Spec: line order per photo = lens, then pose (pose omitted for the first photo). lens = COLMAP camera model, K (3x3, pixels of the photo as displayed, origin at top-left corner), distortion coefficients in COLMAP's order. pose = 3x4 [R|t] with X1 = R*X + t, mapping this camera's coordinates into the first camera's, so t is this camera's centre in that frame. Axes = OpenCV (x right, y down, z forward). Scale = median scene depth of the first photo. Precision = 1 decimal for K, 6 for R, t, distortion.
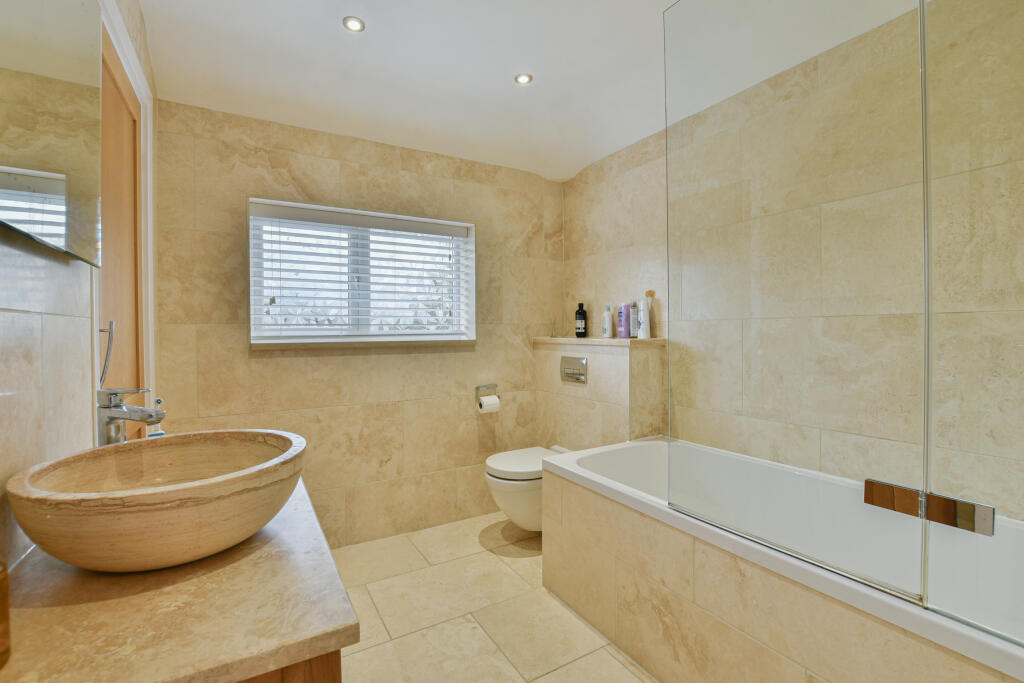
lens RADIAL K [[457.4, 0, 511.7], [0, 457.4, 338.4], [0, 0, 1]] dist [0.001771, 0.000045]
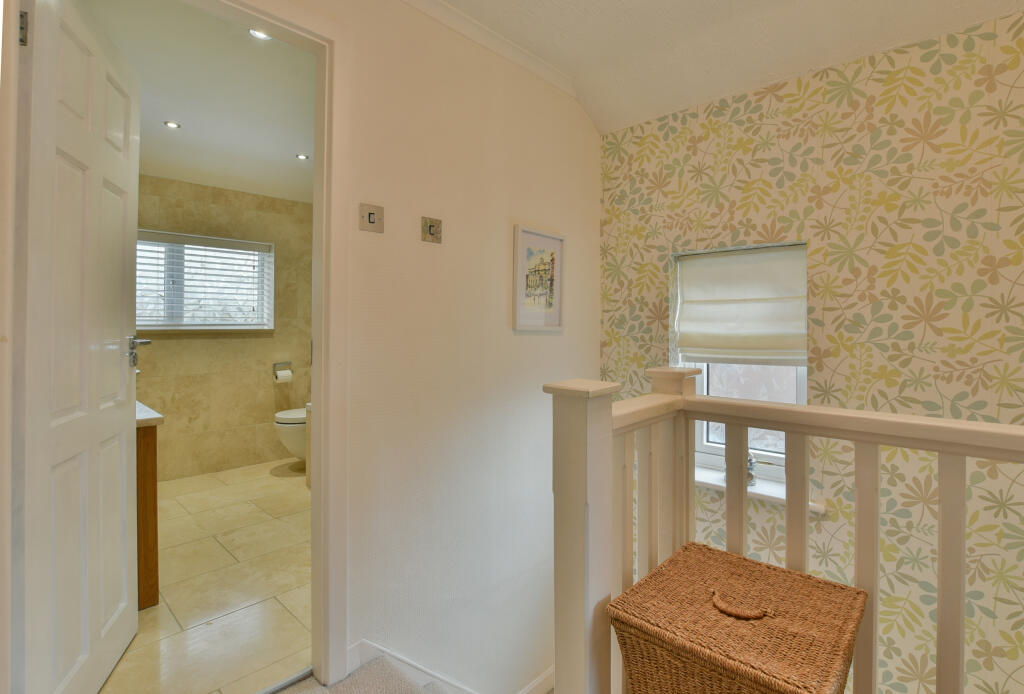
lens RADIAL K [[480.5, 0, 521.9], [0, 480.5, 320.0], [0, 0, 1]] dist [-0.003544, -0.000406]
pose [[0.956485, 0.011114, 0.291569, 0.216870], [-0.004341, 0.999706, -0.023868, 0.007221], [-0.291748, 0.021564, 0.956252, -0.593812]]
